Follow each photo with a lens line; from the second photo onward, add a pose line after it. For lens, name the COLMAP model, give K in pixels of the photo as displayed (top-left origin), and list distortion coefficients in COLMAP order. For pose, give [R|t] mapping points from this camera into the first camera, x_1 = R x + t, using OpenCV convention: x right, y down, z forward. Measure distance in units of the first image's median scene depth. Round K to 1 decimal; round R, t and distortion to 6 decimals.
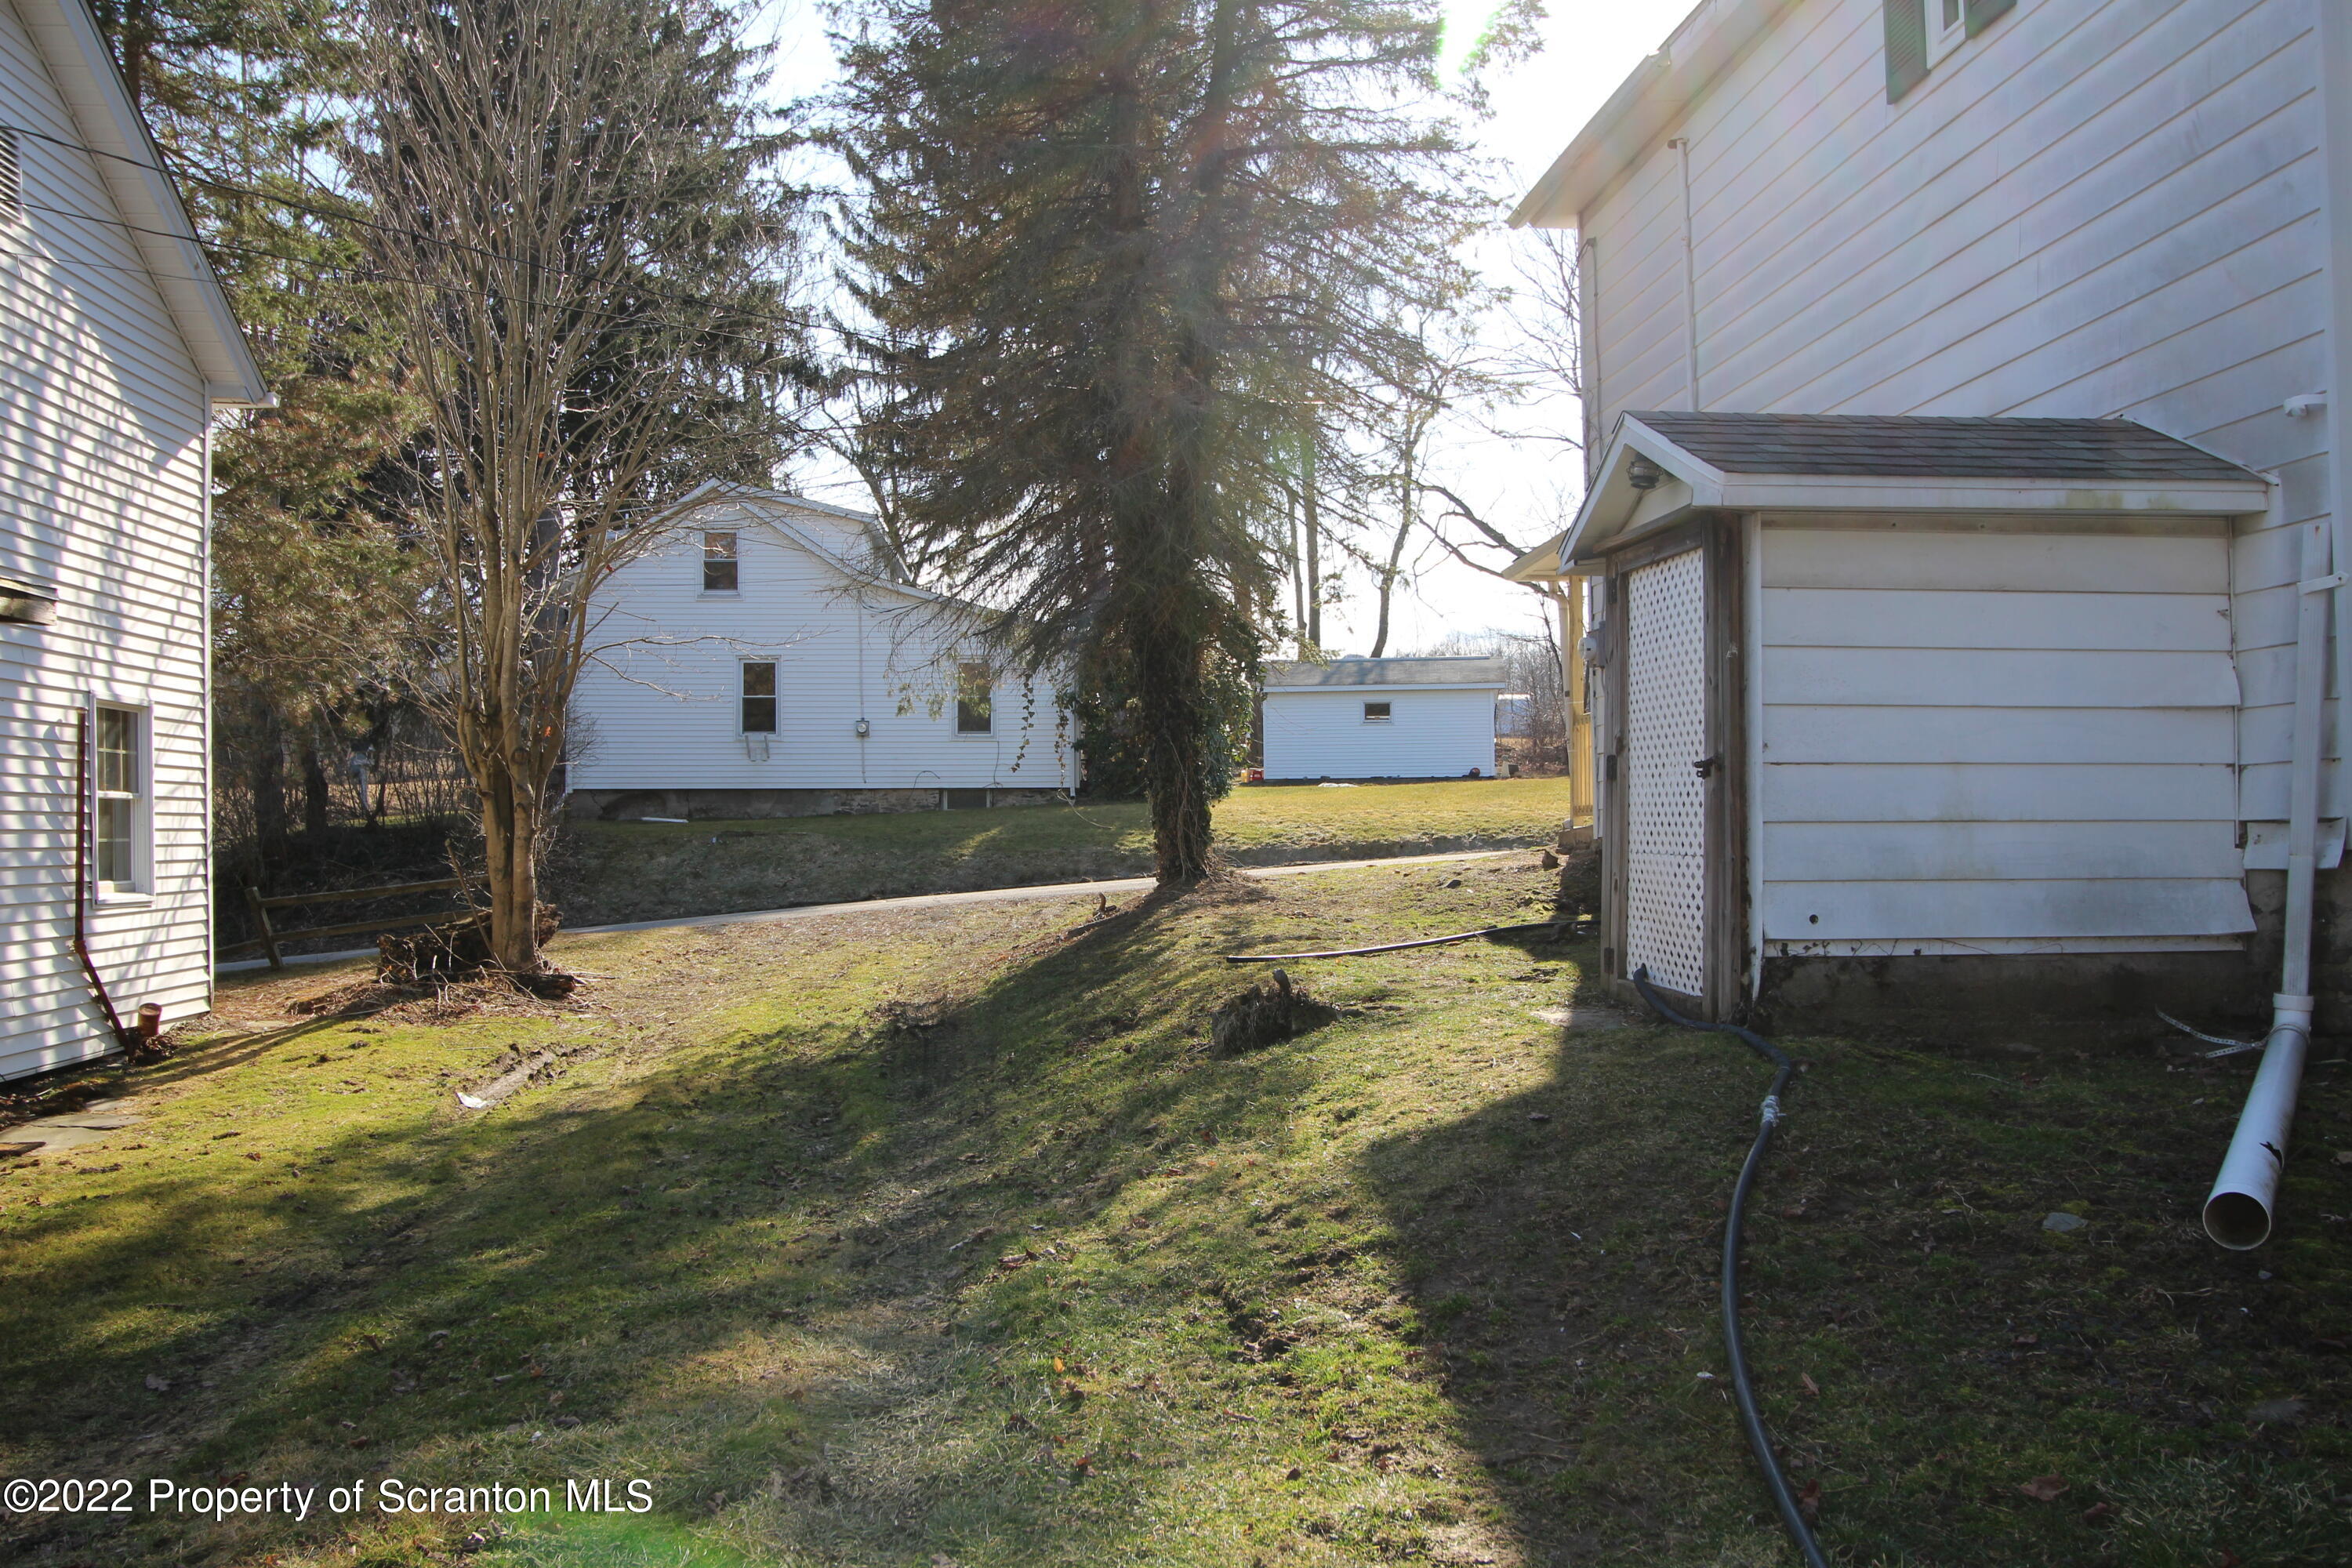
lens RADIAL K [[1944.0, 0, 1184.7], [0, 1944.0, 793.4], [0, 0, 1]] dist [0.054684, -0.000112]
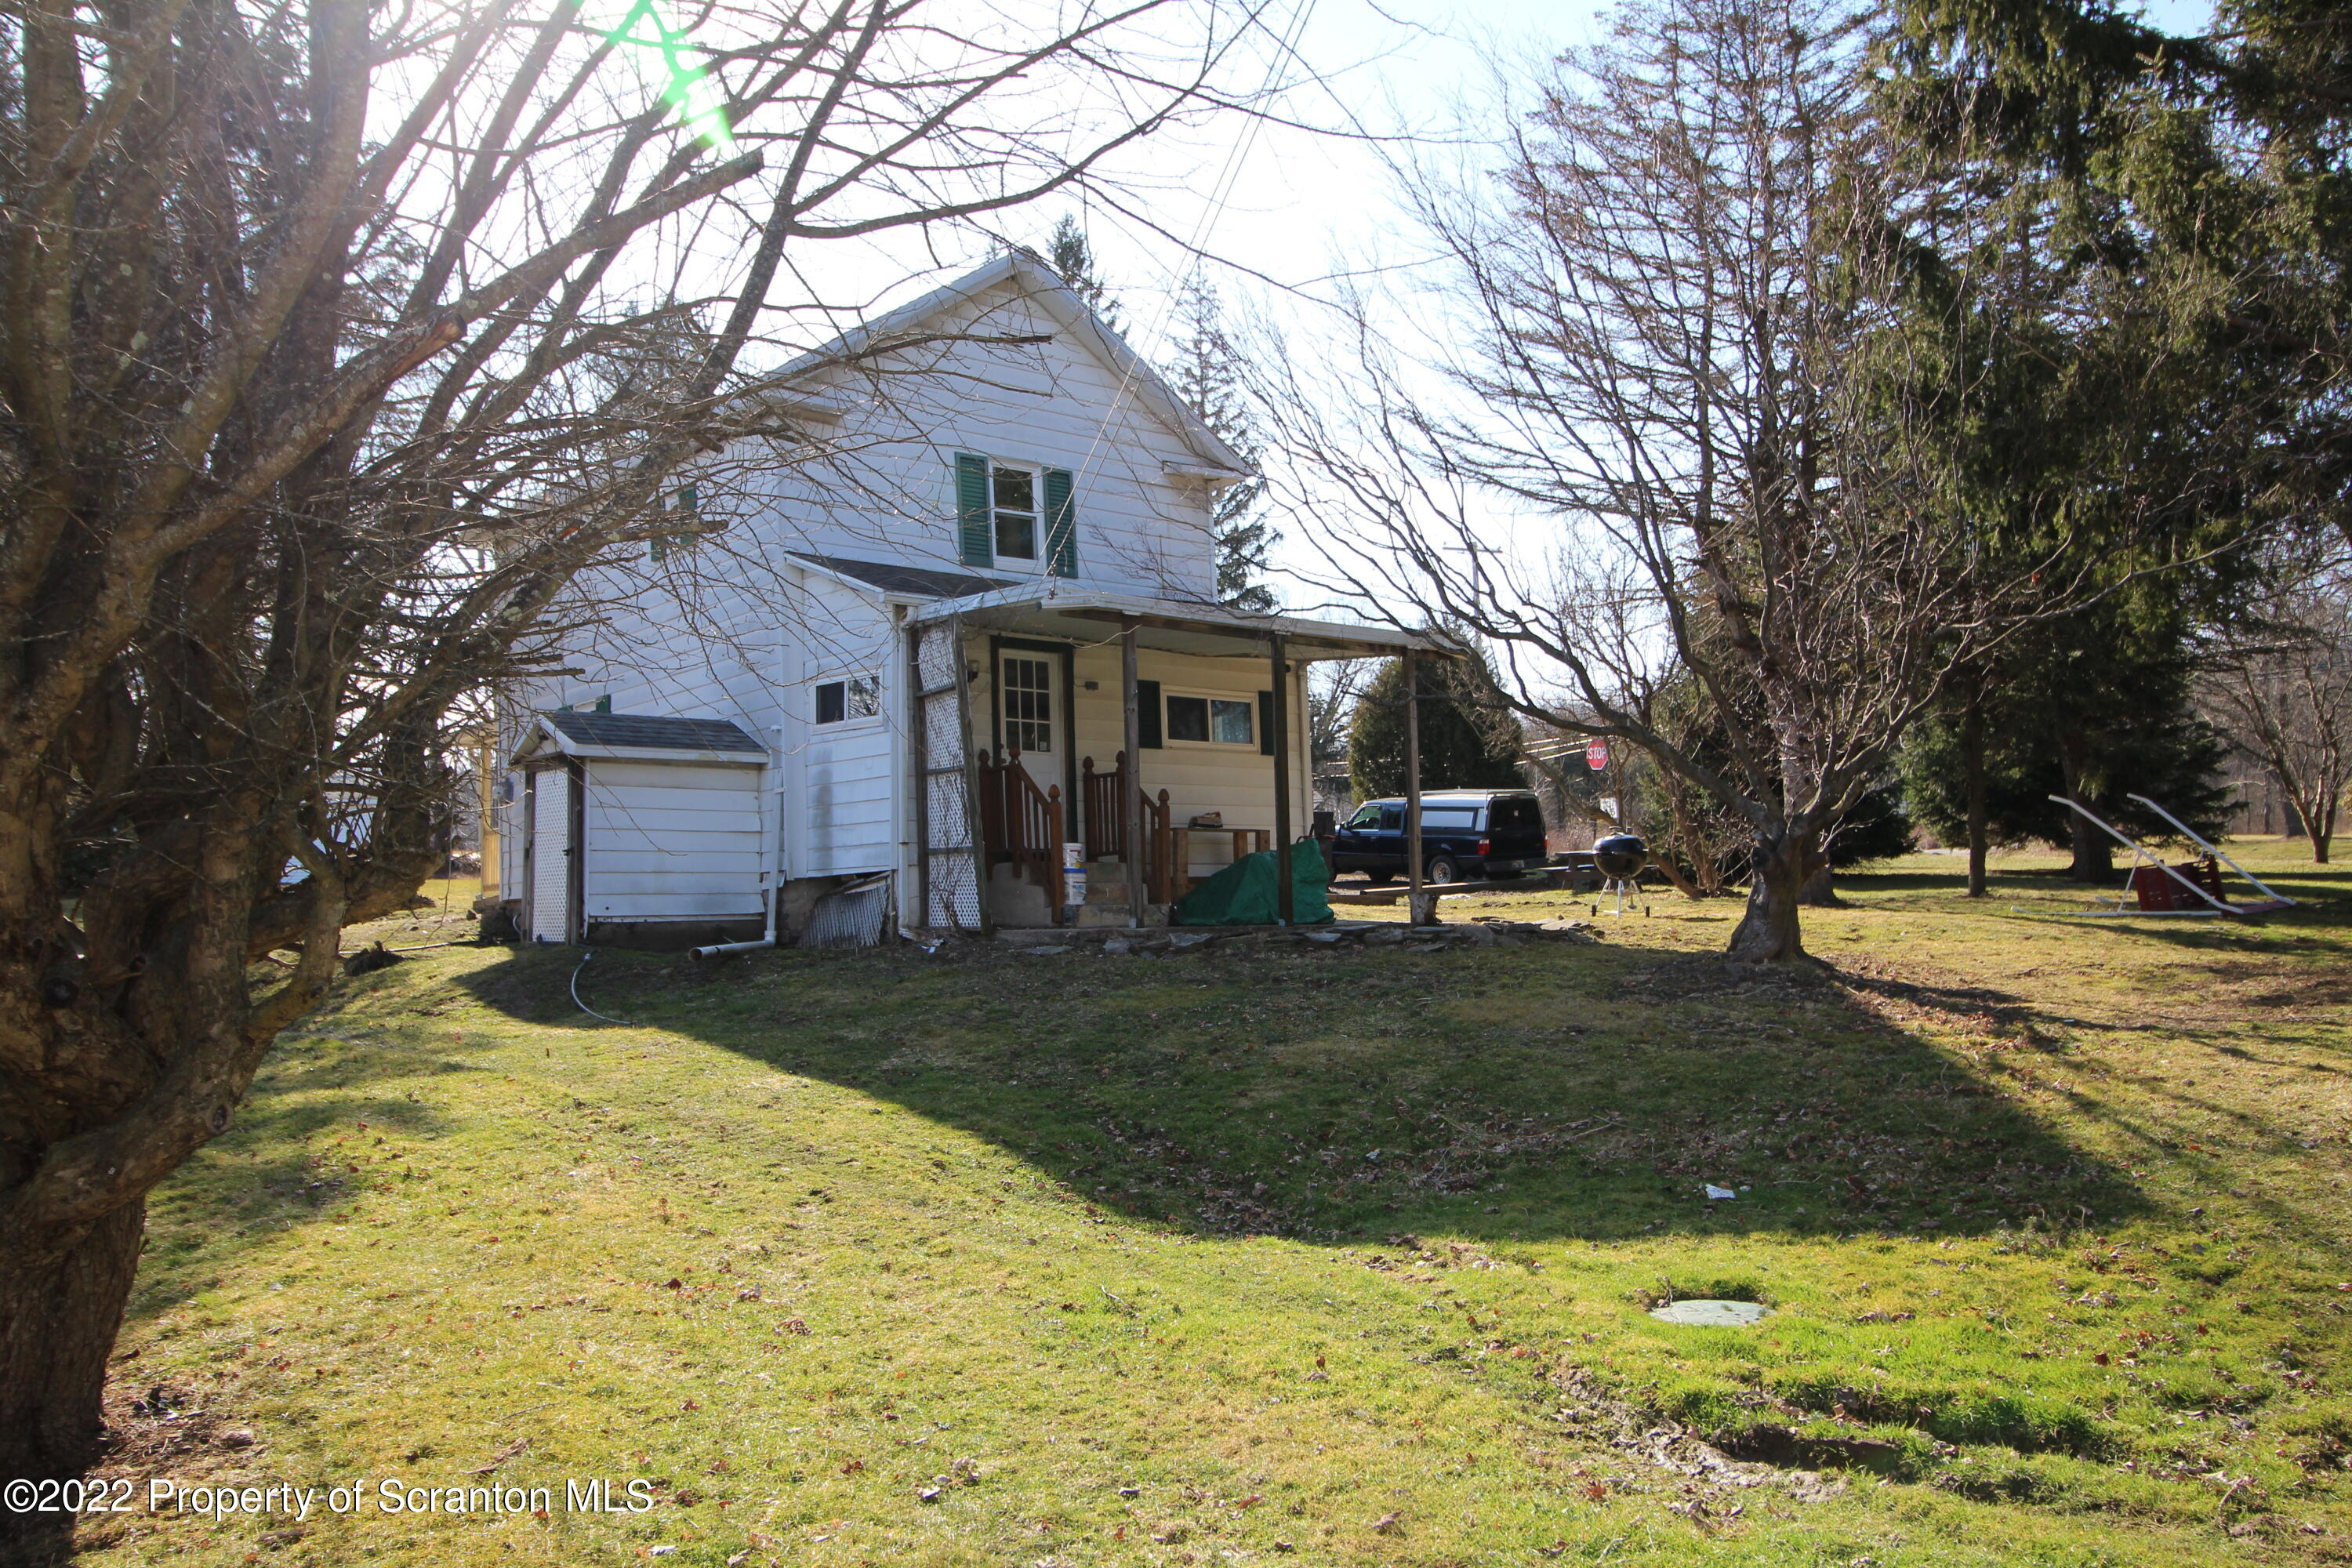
lens RADIAL K [[1944.0, 0, 1191.6], [0, 1944.0, 786.9], [0, 0, 1]] dist [0.054684, -0.000112]
pose [[0.838760, 0.026116, 0.543875, -0.460311], [0.009434, 0.998002, -0.062471, 0.071037], [-0.544420, 0.057530, 0.836838, -1.658217]]
